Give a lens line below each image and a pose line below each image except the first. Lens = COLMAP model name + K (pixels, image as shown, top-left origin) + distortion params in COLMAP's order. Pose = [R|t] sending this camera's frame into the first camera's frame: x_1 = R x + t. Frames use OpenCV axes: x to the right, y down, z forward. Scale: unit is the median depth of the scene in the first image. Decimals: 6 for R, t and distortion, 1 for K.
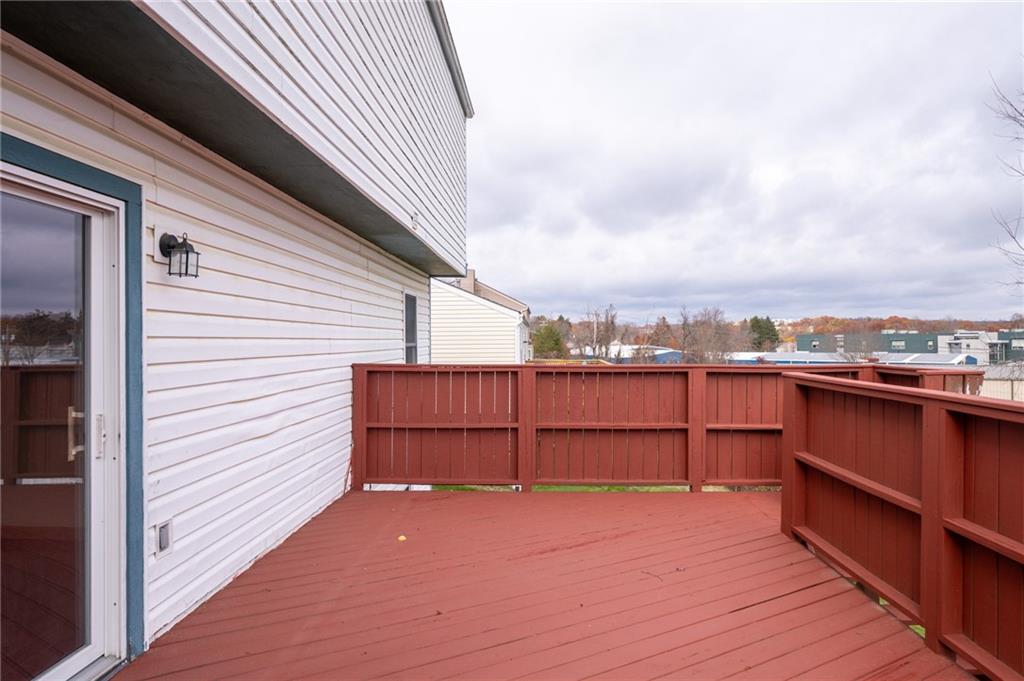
lens RADIAL K [[593.6, 0, 512.0], [0, 593.6, 340.5], [0, 0, 1]] dist [-0.003990, 0.001603]
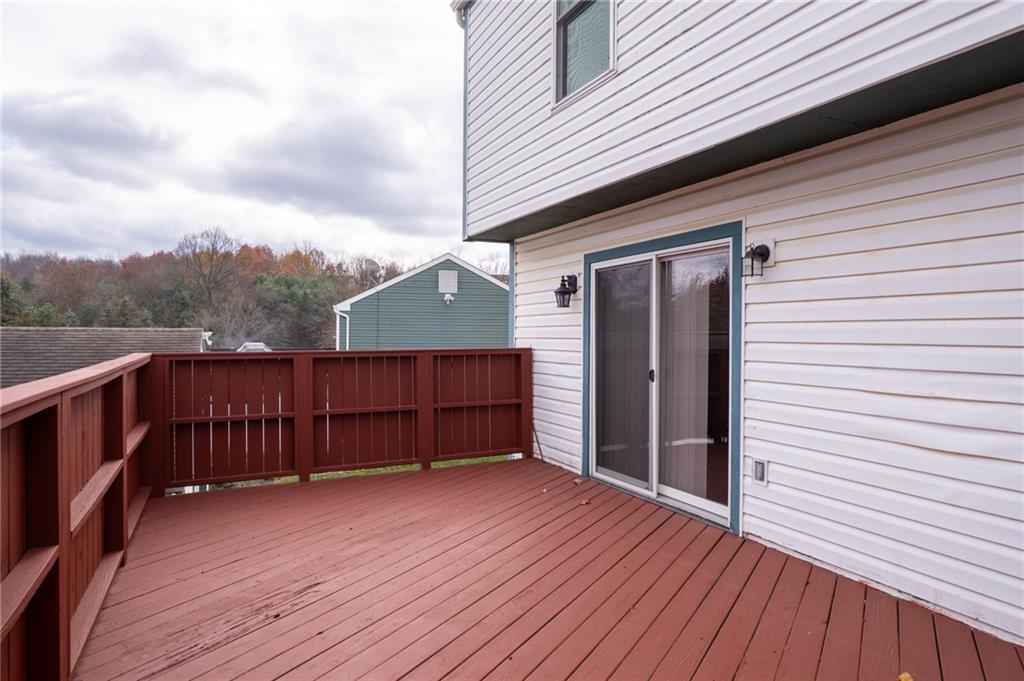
lens RADIAL K [[593.6, 0, 512.0], [0, 593.6, 340.5], [0, 0, 1]] dist [-0.003990, 0.001603]
pose [[-0.874668, 0.002662, -0.484714, 0.567112], [-0.005186, 0.999876, 0.014848, 0.018391], [0.484694, 0.015500, -0.874547, 1.929061]]
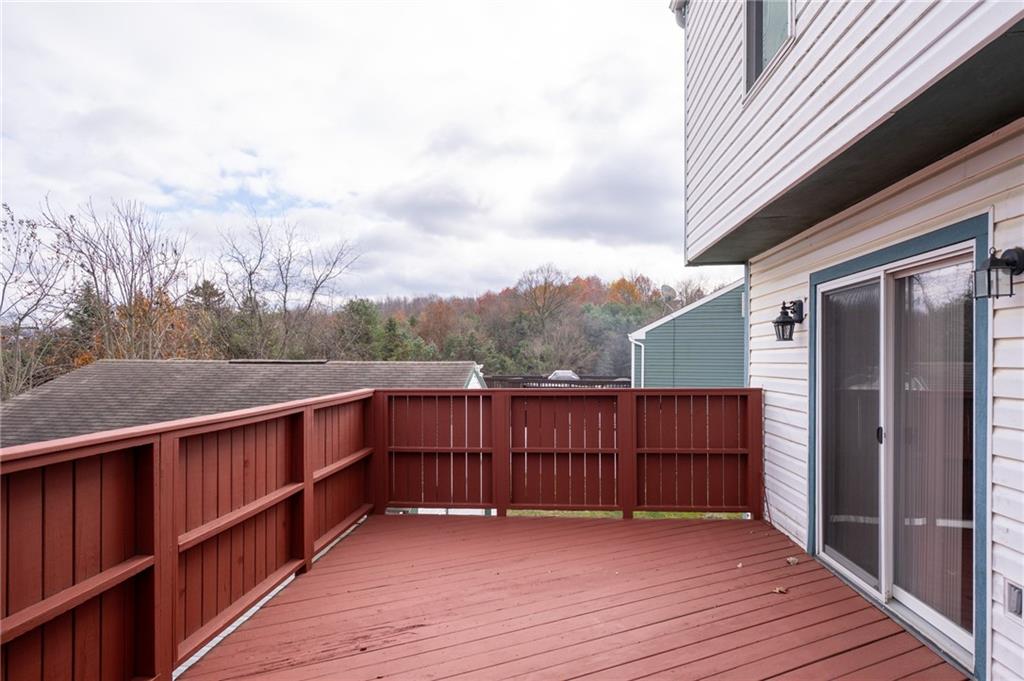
lens RADIAL K [[606.0, 0, 510.3], [0, 606.0, 364.1], [0, 0, 1]] dist [-0.027578, 0.033802]
pose [[-0.999443, -0.000703, 0.033373, 0.119260], [-0.000272, 0.999916, 0.012922, -0.023911], [-0.033379, 0.012906, -0.999359, 1.928869]]
